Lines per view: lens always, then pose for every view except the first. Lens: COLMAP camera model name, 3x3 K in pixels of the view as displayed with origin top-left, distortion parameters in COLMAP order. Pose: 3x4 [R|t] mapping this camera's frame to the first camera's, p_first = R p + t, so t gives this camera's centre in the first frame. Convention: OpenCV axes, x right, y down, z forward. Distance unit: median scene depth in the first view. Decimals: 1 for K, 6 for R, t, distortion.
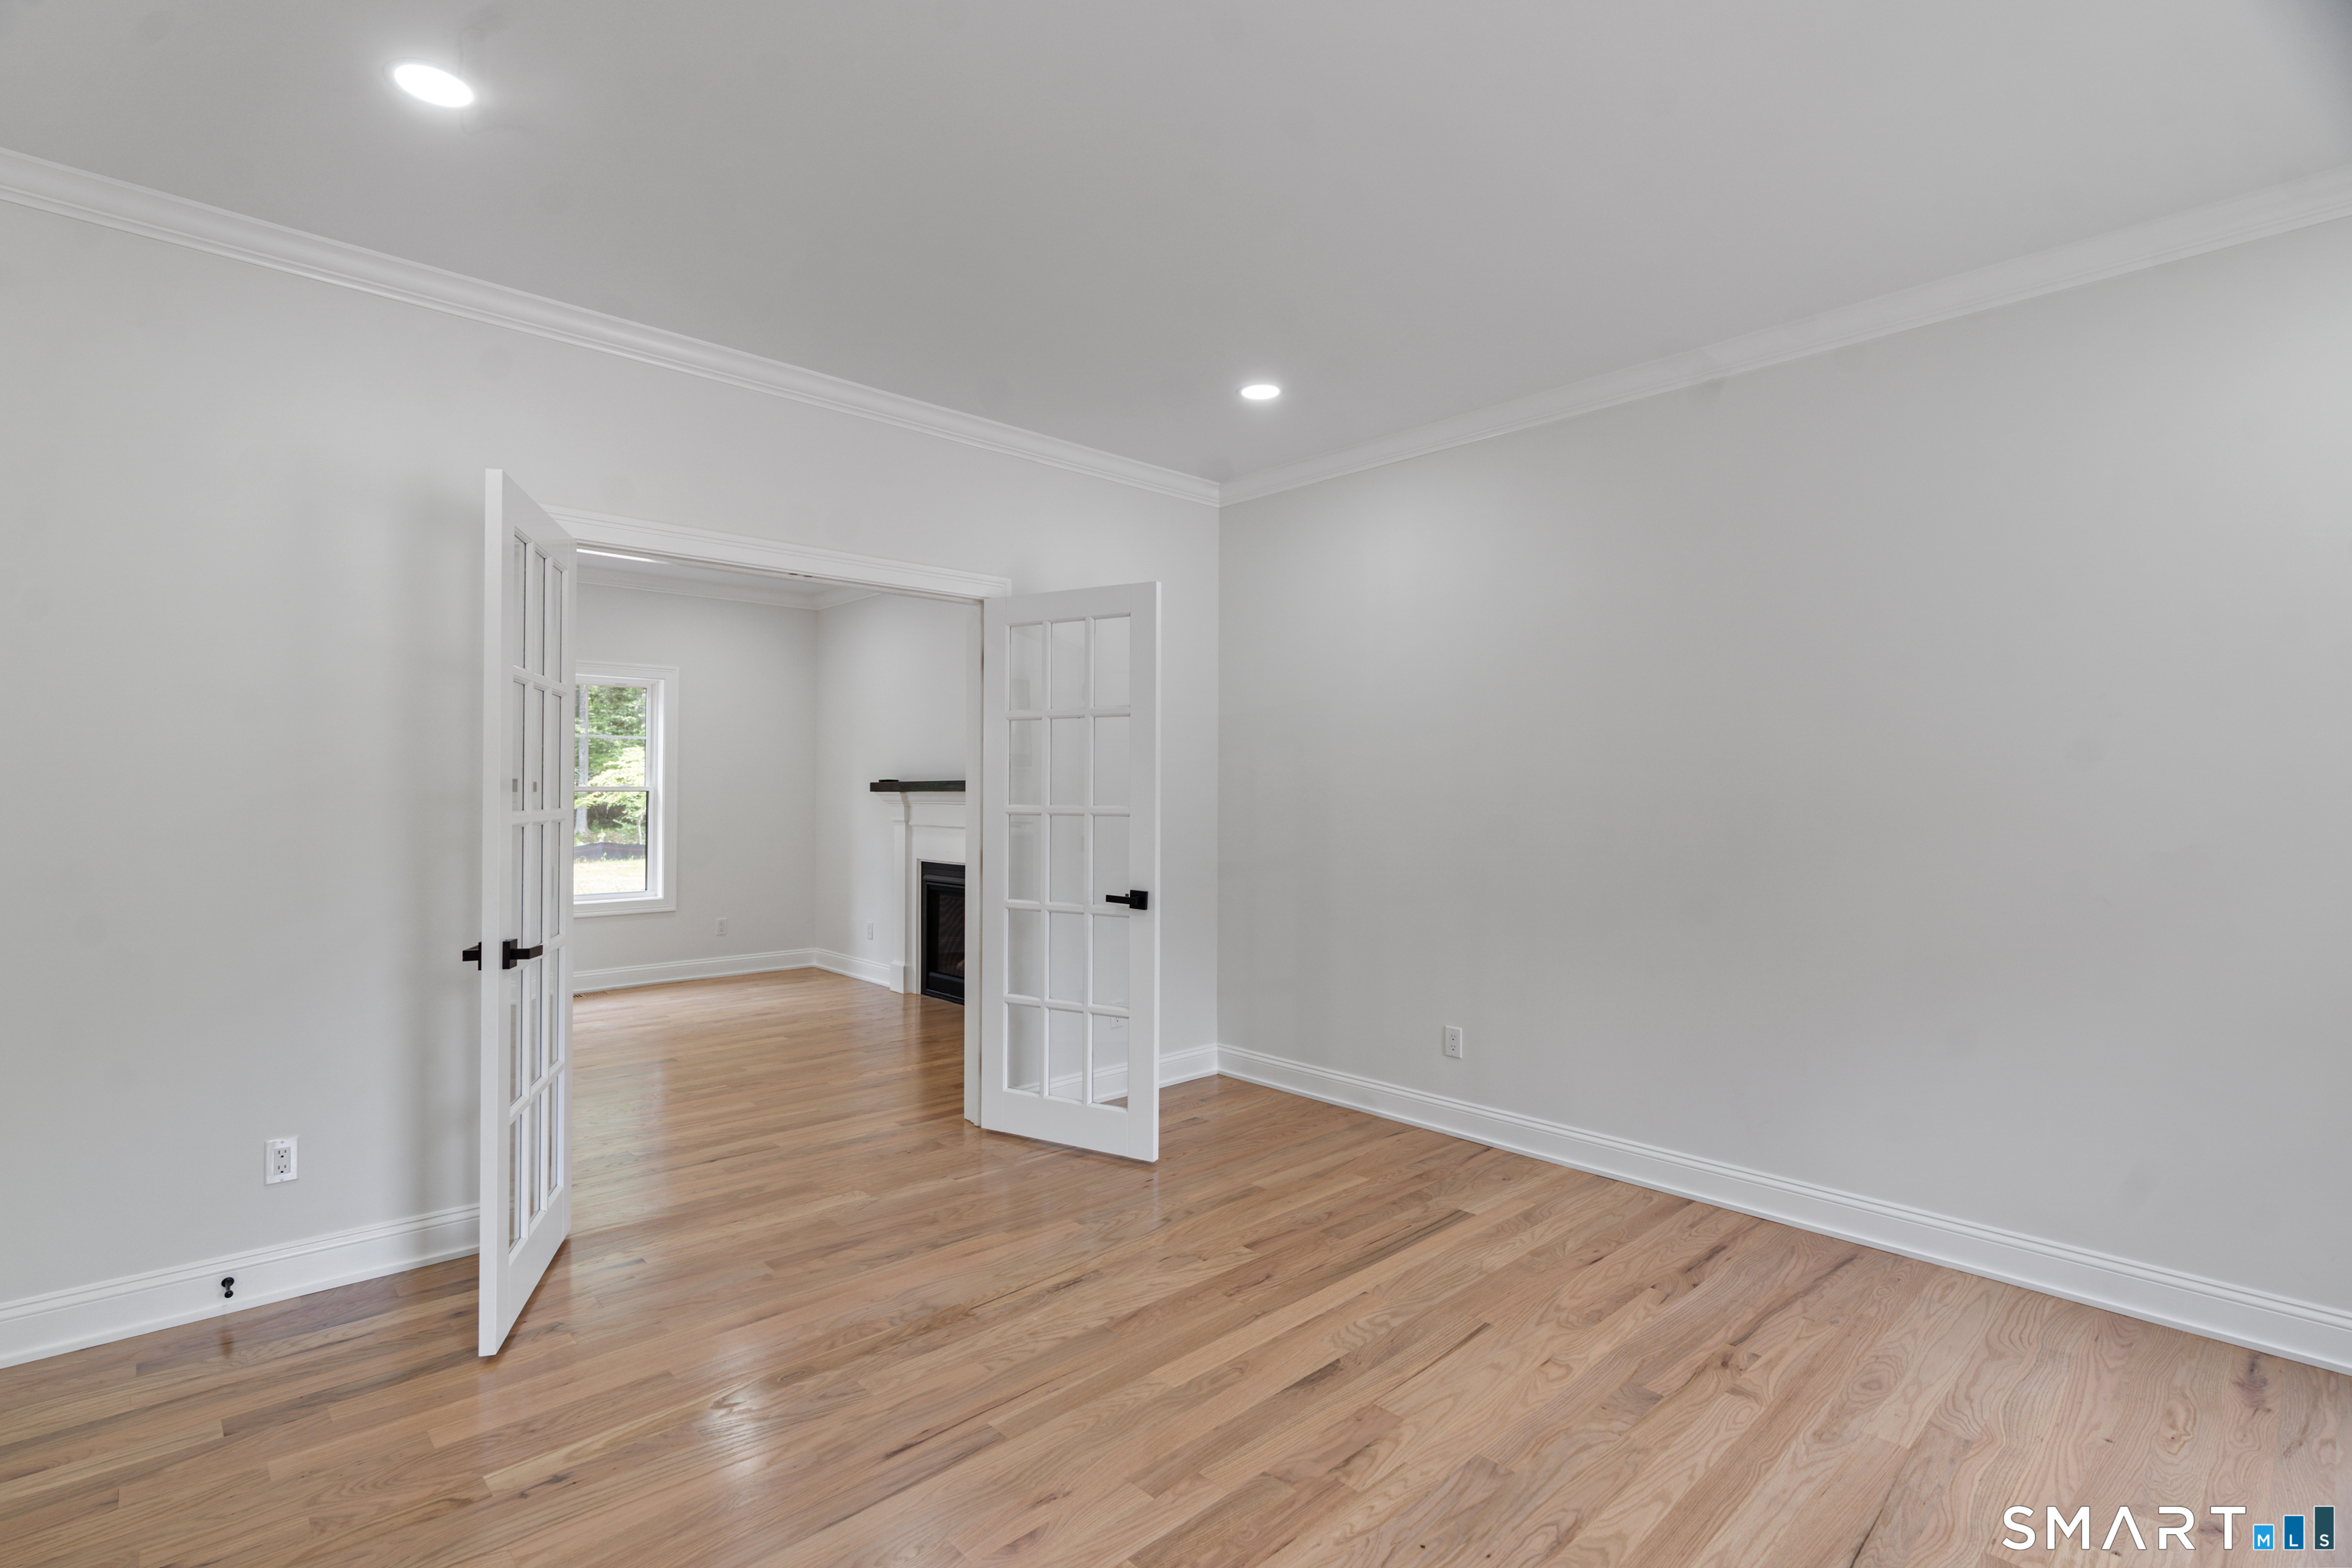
lens RADIAL K [[1106.6, 0, 1162.9], [0, 1106.6, 831.2], [0, 0, 1]] dist [0.000883, 0.000341]
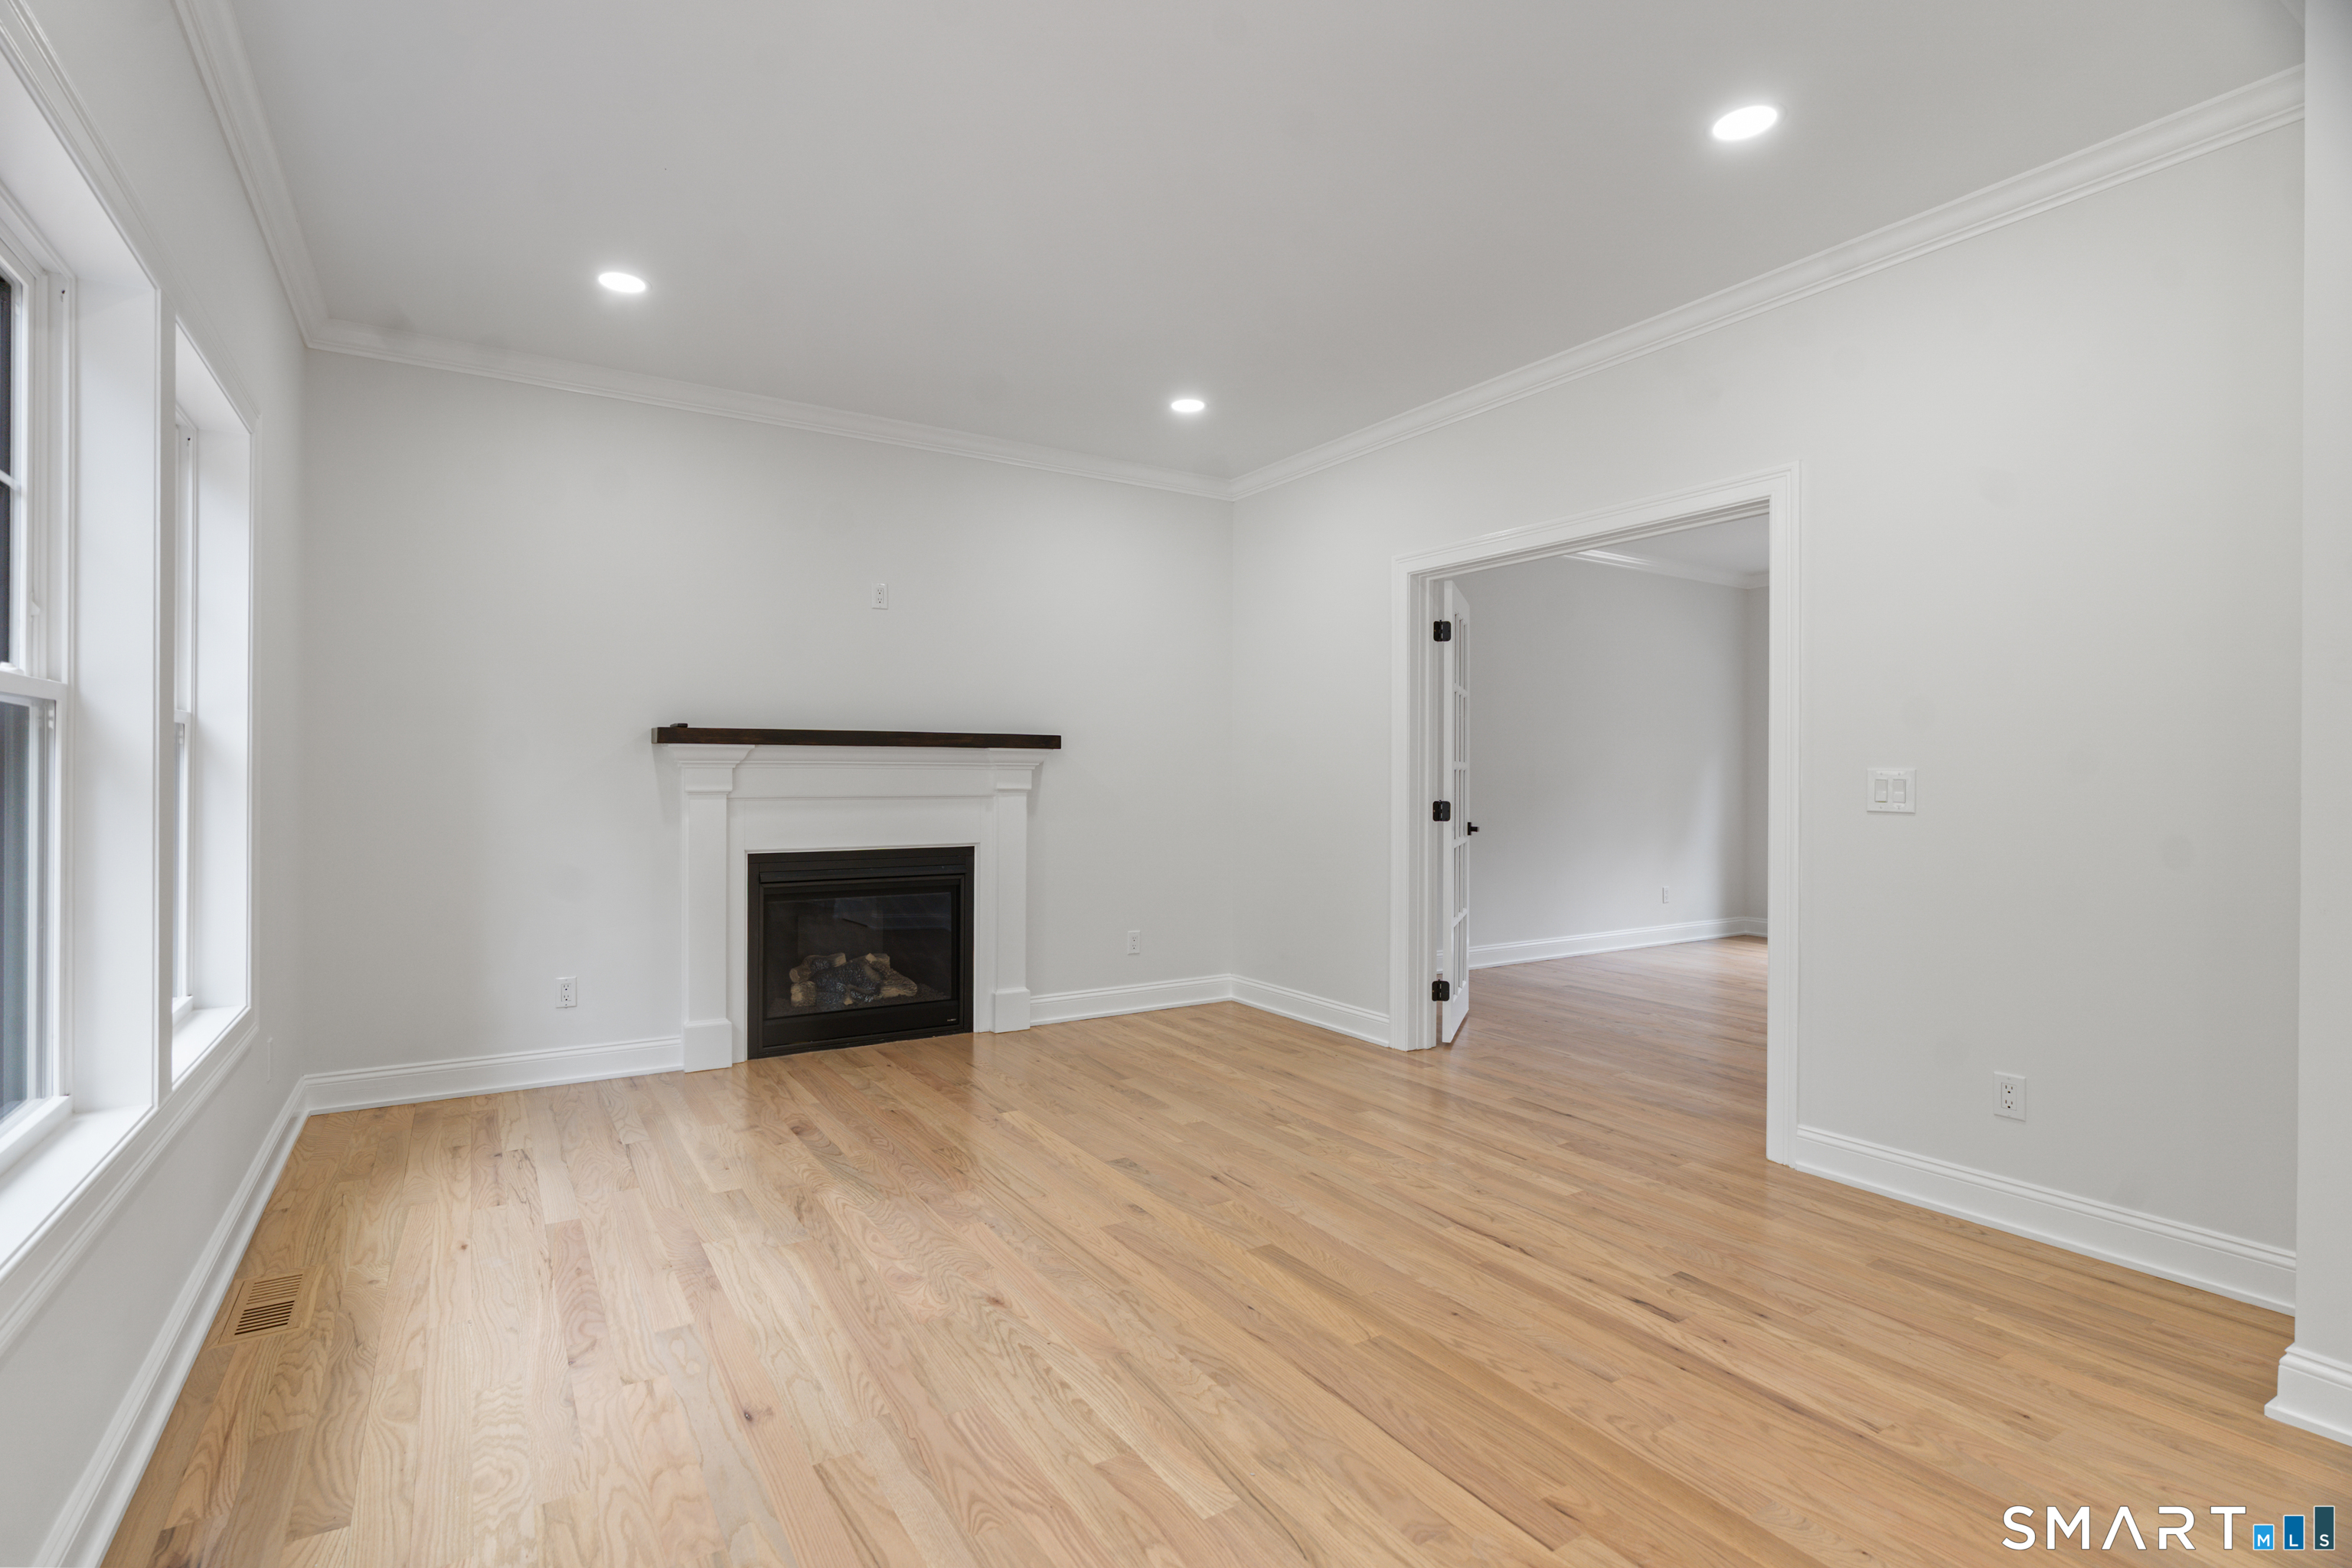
lens RADIAL K [[1069.0, 0, 1176.0], [0, 1069.0, 784.0], [0, 0, 1]] dist [0.000278, -0.000015]
pose [[0.175635, -0.015677, 0.984330, -1.775329], [0.028891, 0.999525, 0.010764, -0.030476], [-0.984031, 0.026548, 0.176005, 1.461840]]
